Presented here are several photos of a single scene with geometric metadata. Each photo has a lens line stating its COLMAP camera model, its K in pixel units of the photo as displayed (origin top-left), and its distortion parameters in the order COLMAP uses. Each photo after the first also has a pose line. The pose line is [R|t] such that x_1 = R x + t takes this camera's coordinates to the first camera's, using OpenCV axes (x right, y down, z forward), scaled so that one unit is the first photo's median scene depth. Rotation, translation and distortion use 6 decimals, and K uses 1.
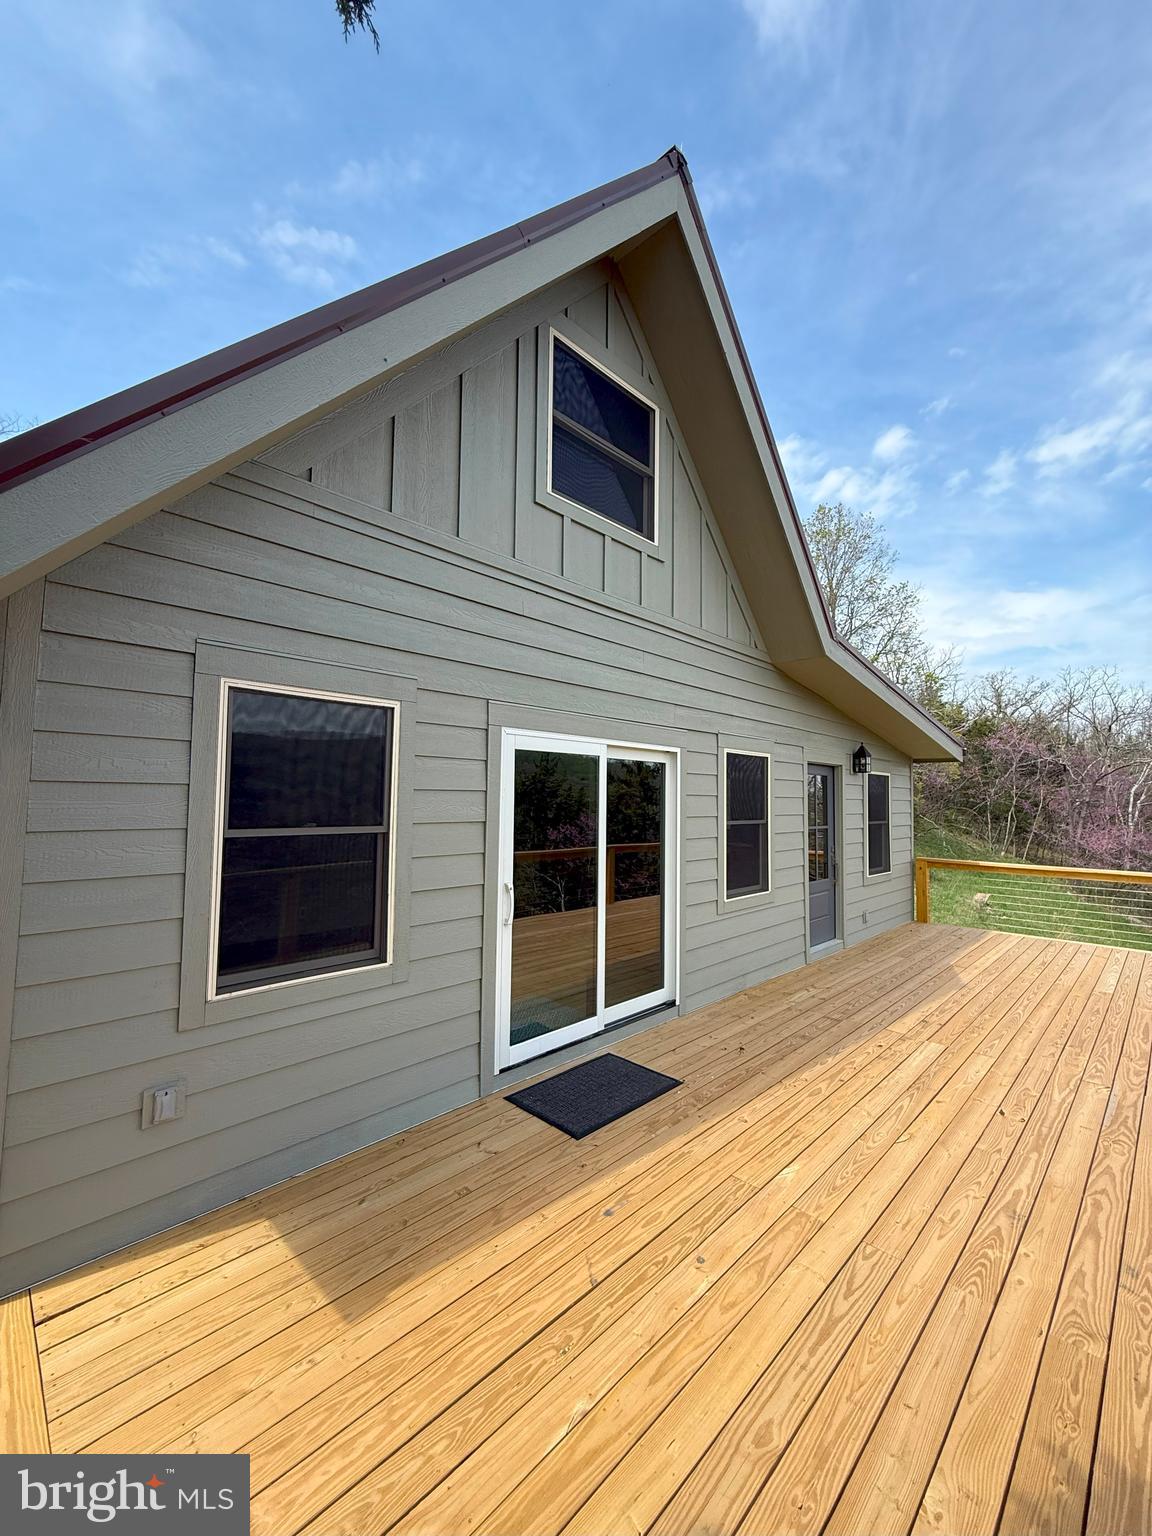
lens RADIAL K [[612.1, 0, 601.0], [0, 612.1, 770.1], [0, 0, 1]] dist [0.011569, -0.000013]
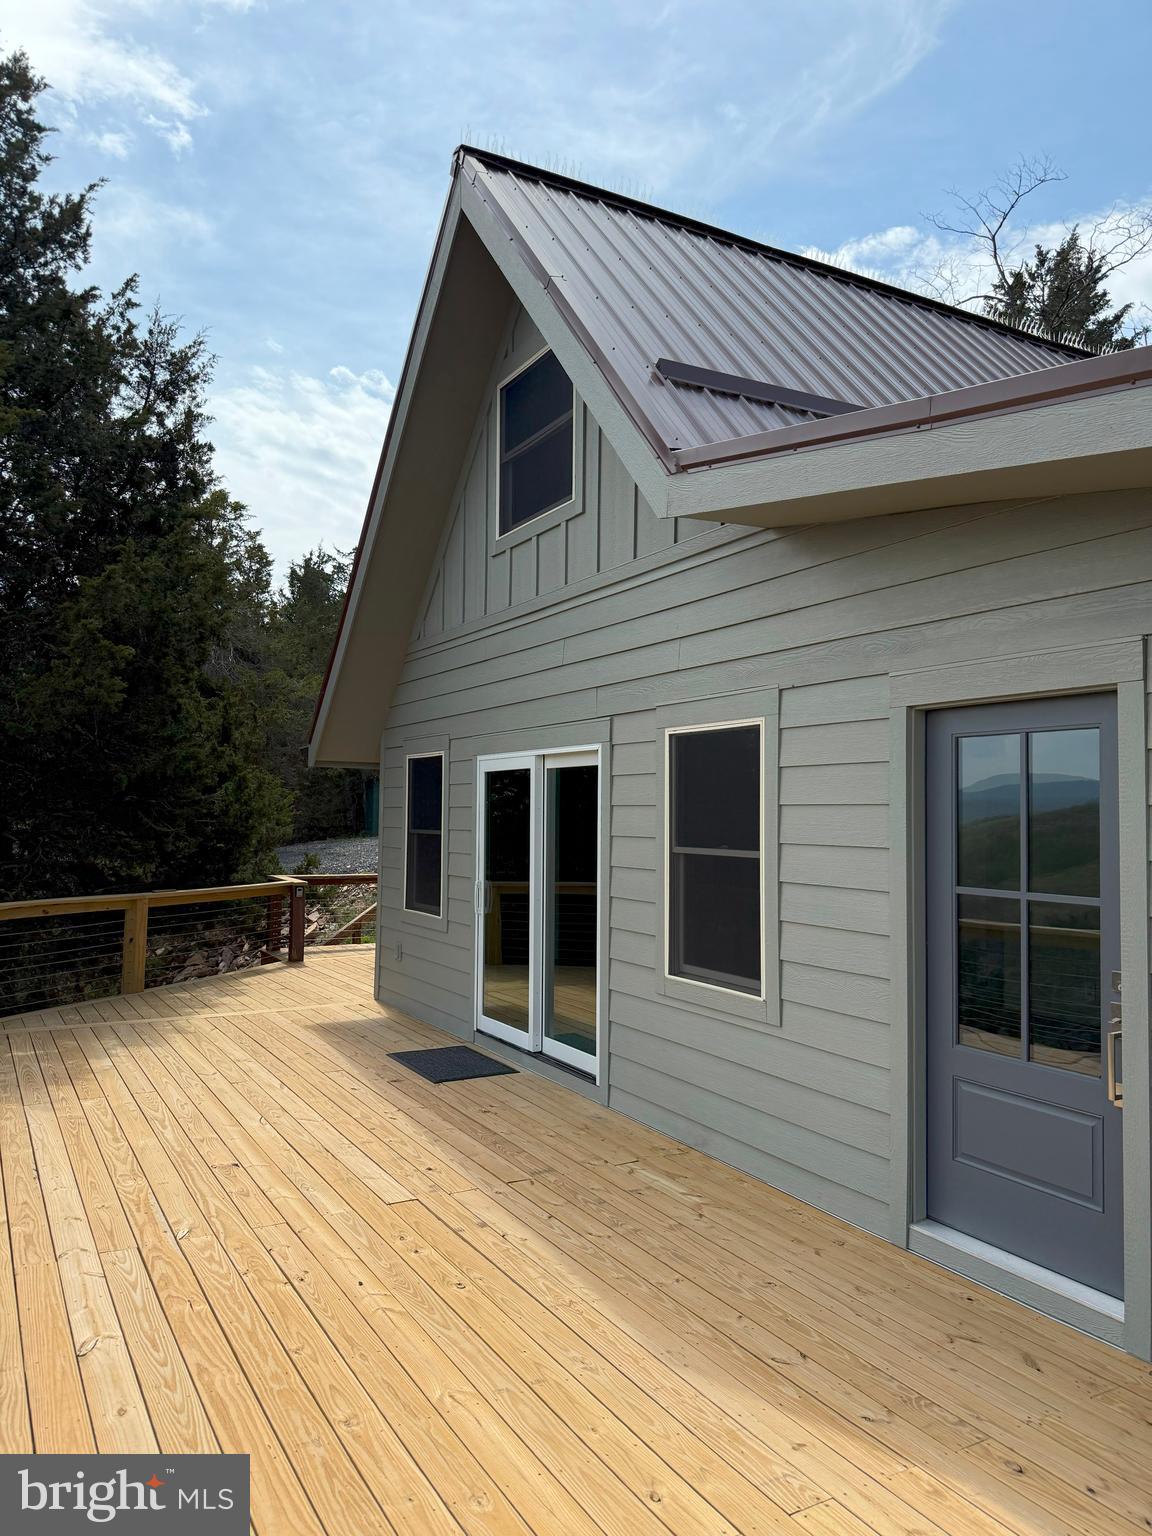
lens RADIAL K [[1077.2, 0, 538.7], [0, 1077.2, 761.2], [0, 0, 1]] dist [0.029428, -0.028705]
pose [[-0.316915, -0.062000, -0.946425, 1.662600], [0.030407, 0.996684, -0.075474, 0.098667], [0.947966, -0.052697, -0.313979, 1.597960]]
